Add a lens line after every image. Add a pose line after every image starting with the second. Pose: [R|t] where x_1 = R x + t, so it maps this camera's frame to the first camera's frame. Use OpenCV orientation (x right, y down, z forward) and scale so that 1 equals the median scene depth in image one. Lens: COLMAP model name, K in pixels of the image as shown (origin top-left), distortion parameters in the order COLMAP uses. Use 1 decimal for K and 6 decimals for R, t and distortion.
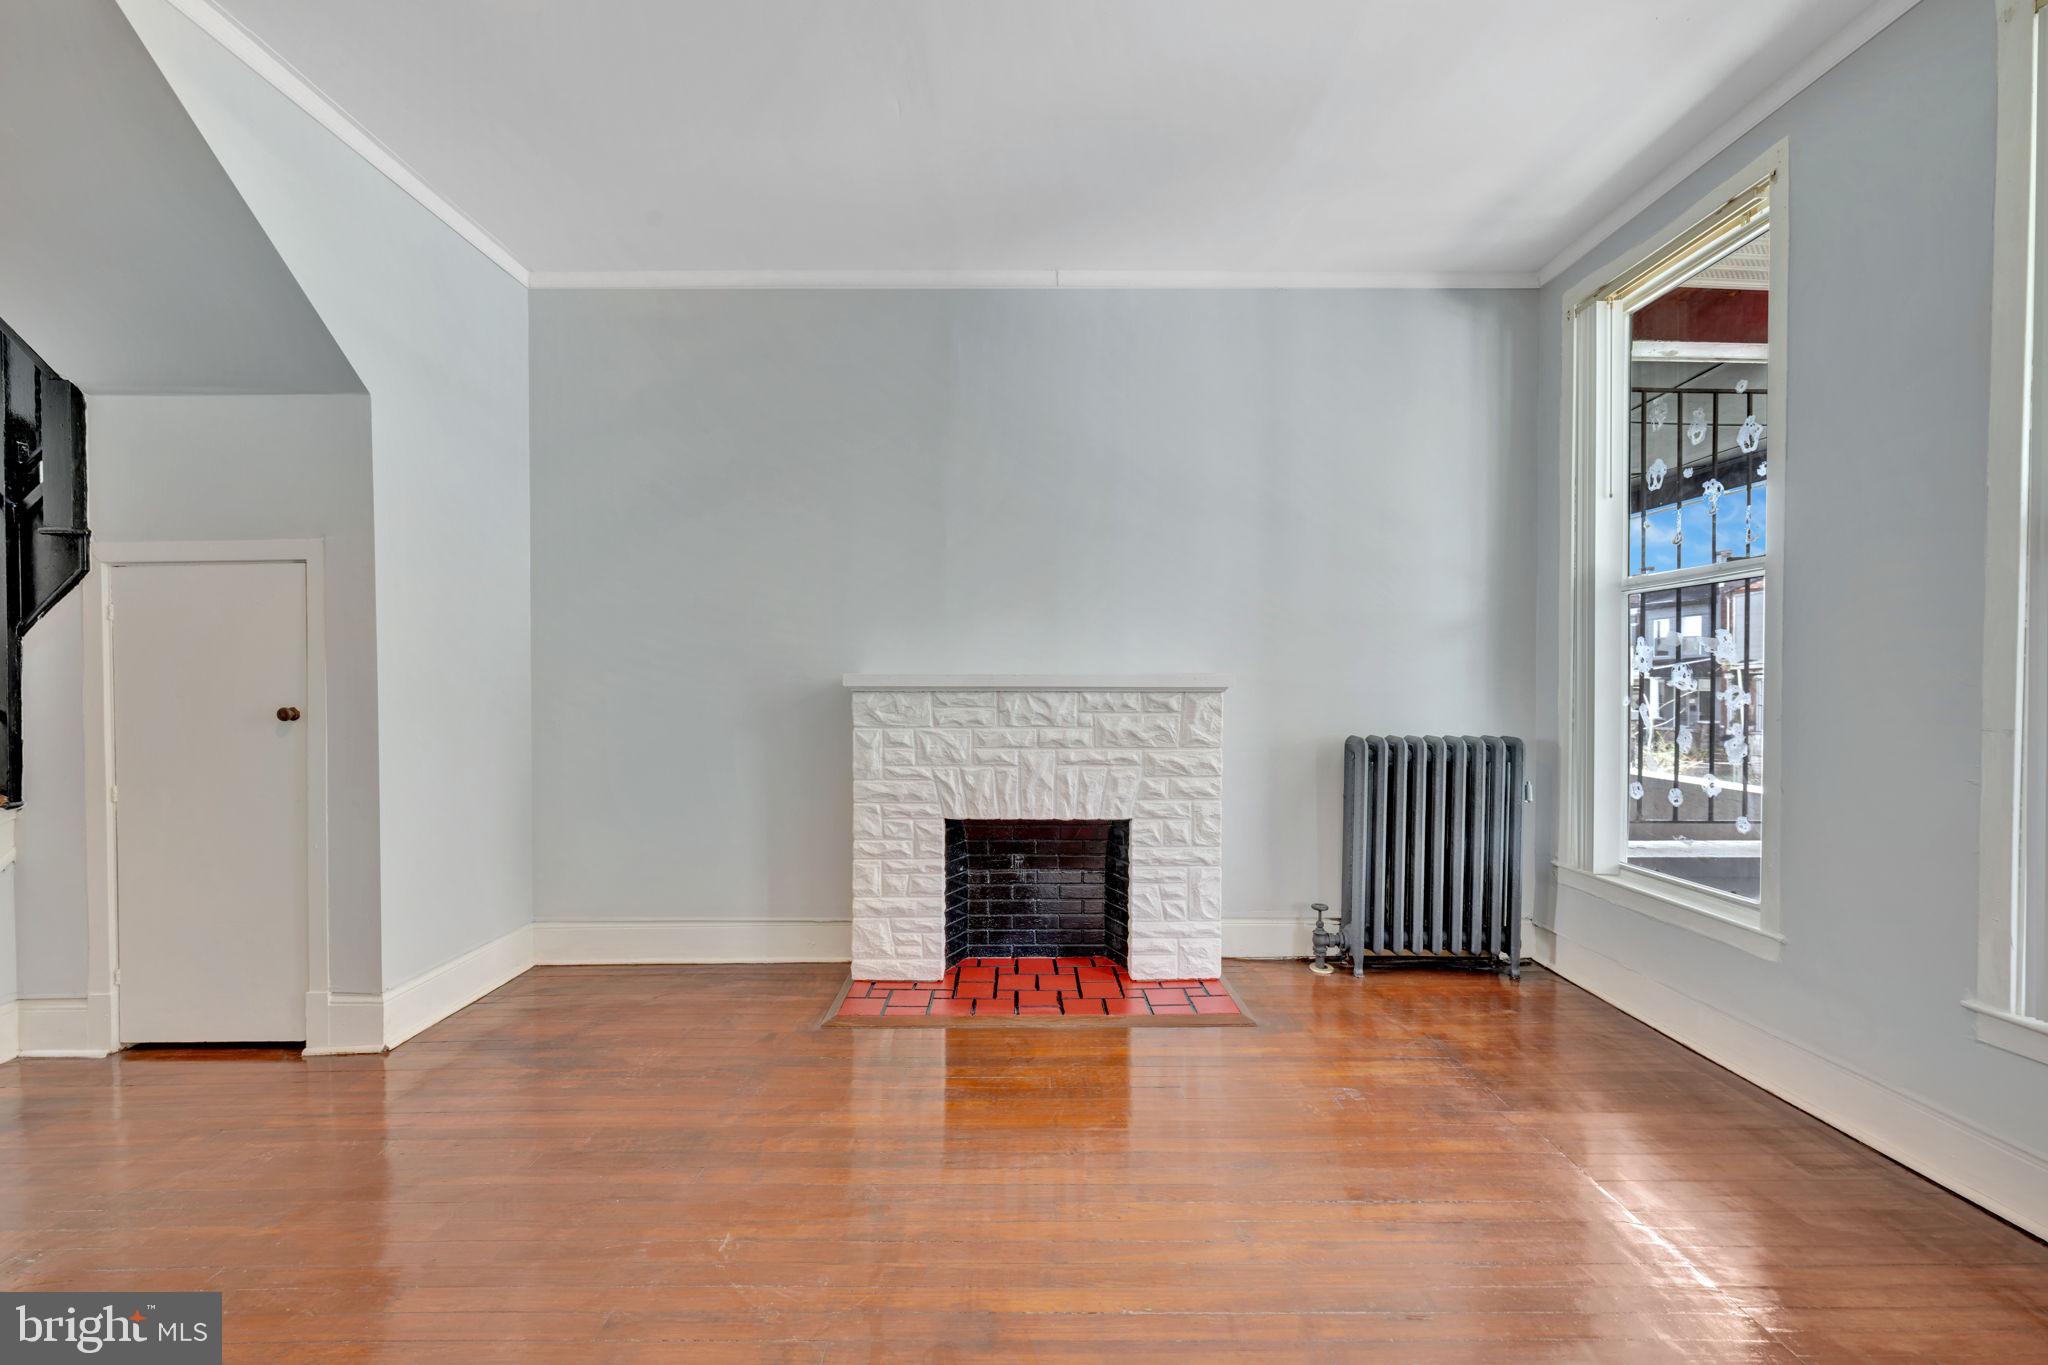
lens RADIAL K [[806.0, 0, 1024.2], [0, 806.0, 694.0], [0, 0, 1]] dist [0.000594, -0.000698]
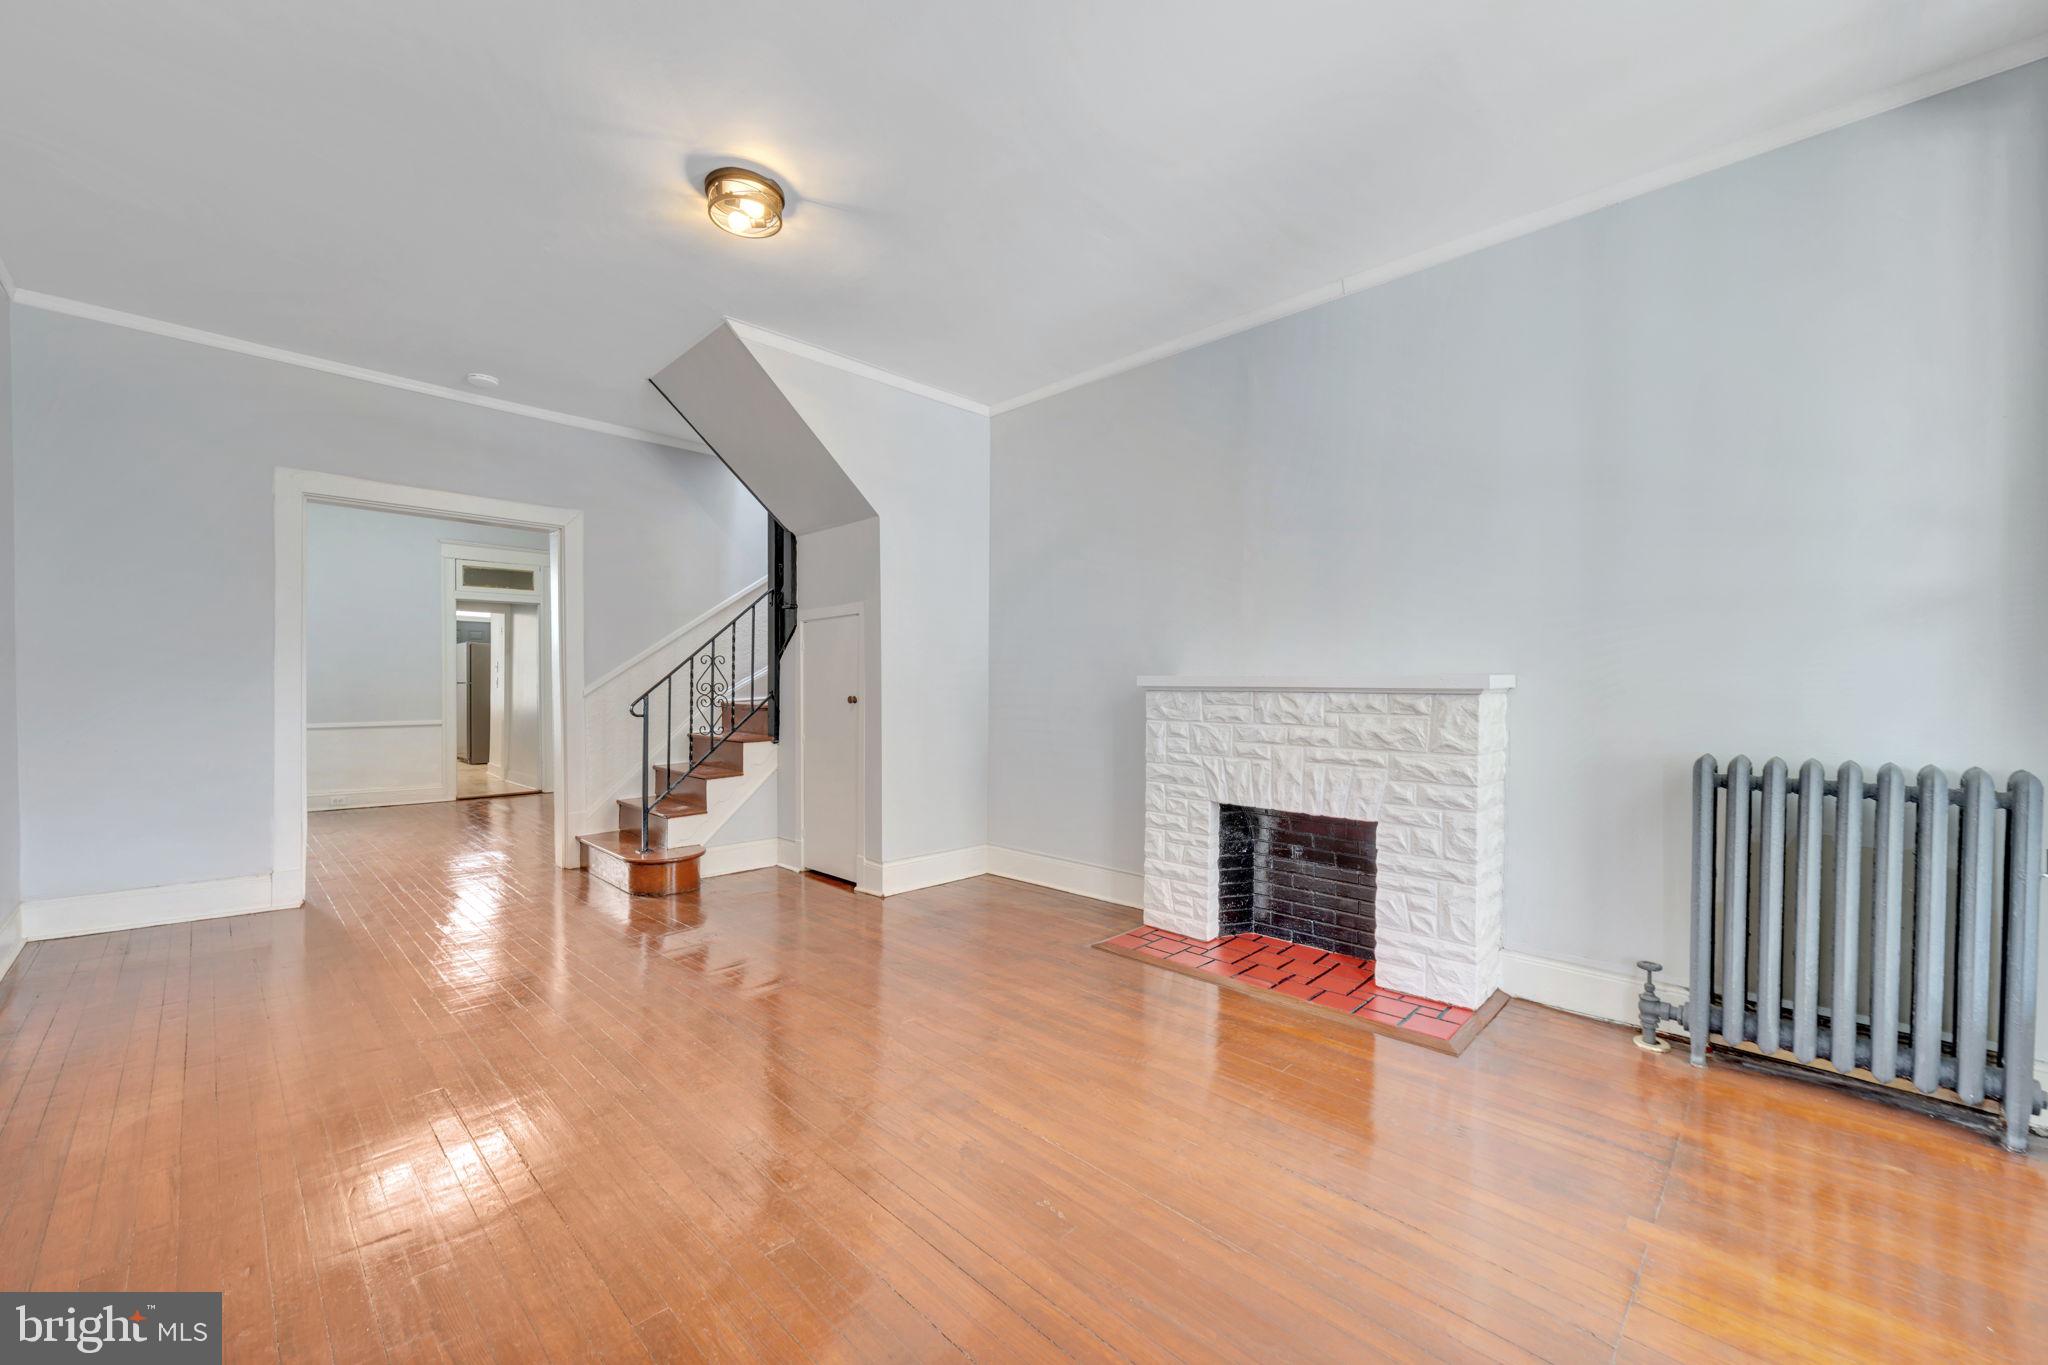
lens RADIAL K [[806.0, 0, 1024.2], [0, 806.0, 694.0], [0, 0, 1]] dist [0.000594, -0.000698]
pose [[0.706362, 0.011707, -0.707754, 0.525658], [-0.013462, 0.999905, 0.003104, 0.001263], [0.707722, 0.007336, 0.706453, -0.002237]]
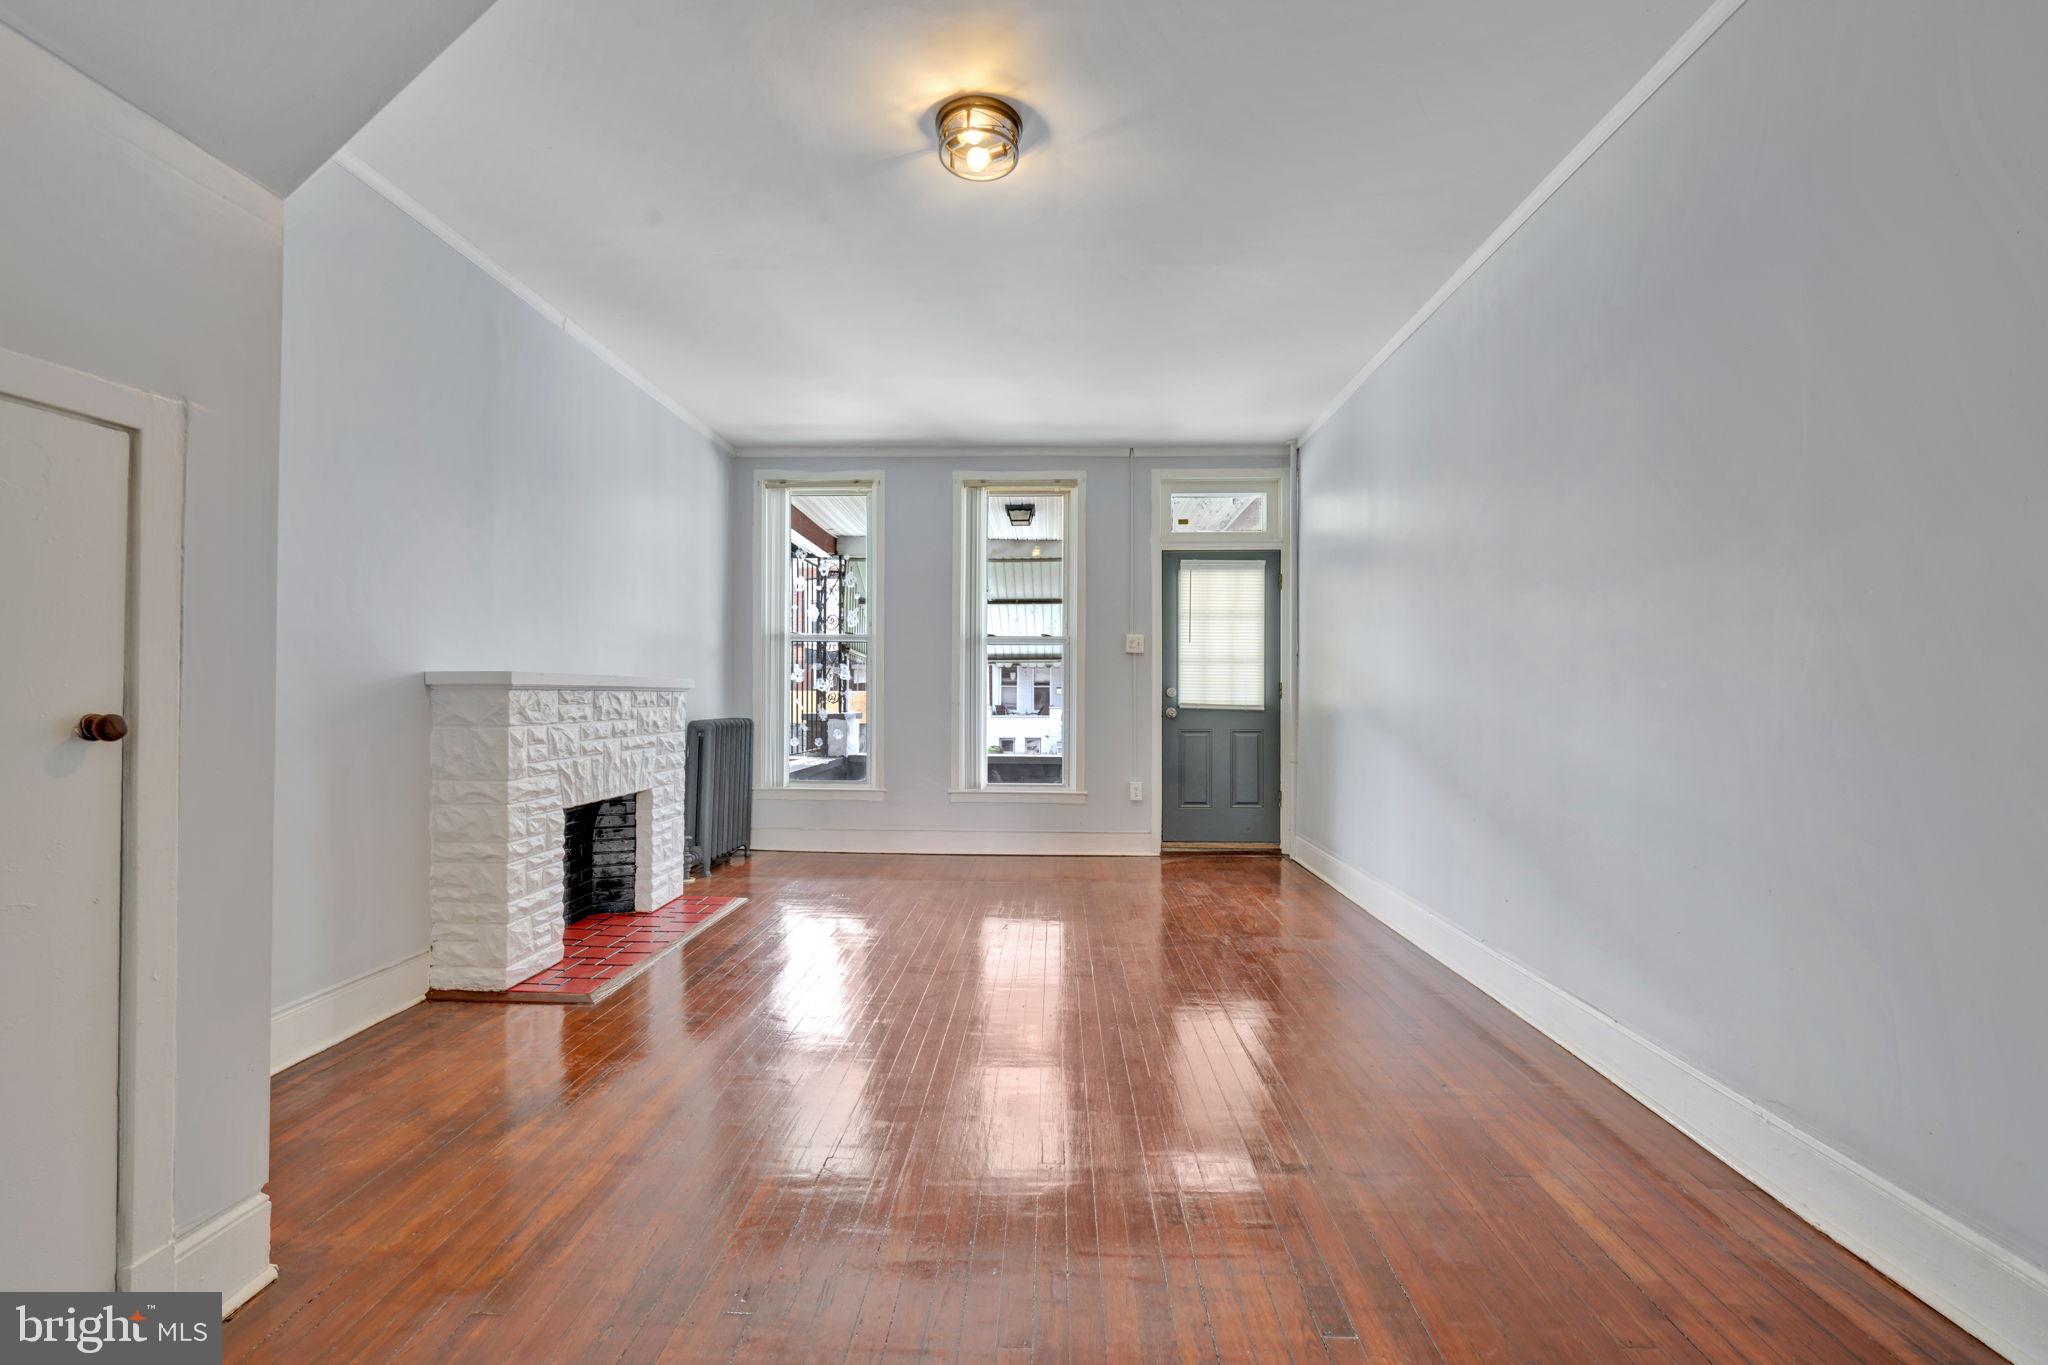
lens RADIAL K [[806.0, 0, 1024.2], [0, 806.0, 694.0], [0, 0, 1]] dist [0.000594, -0.000698]
pose [[0.049052, -0.000085, 0.998796, -1.144368], [0.004948, 0.999988, -0.000158, 0.005944], [-0.998784, 0.004950, 0.049052, 0.333537]]
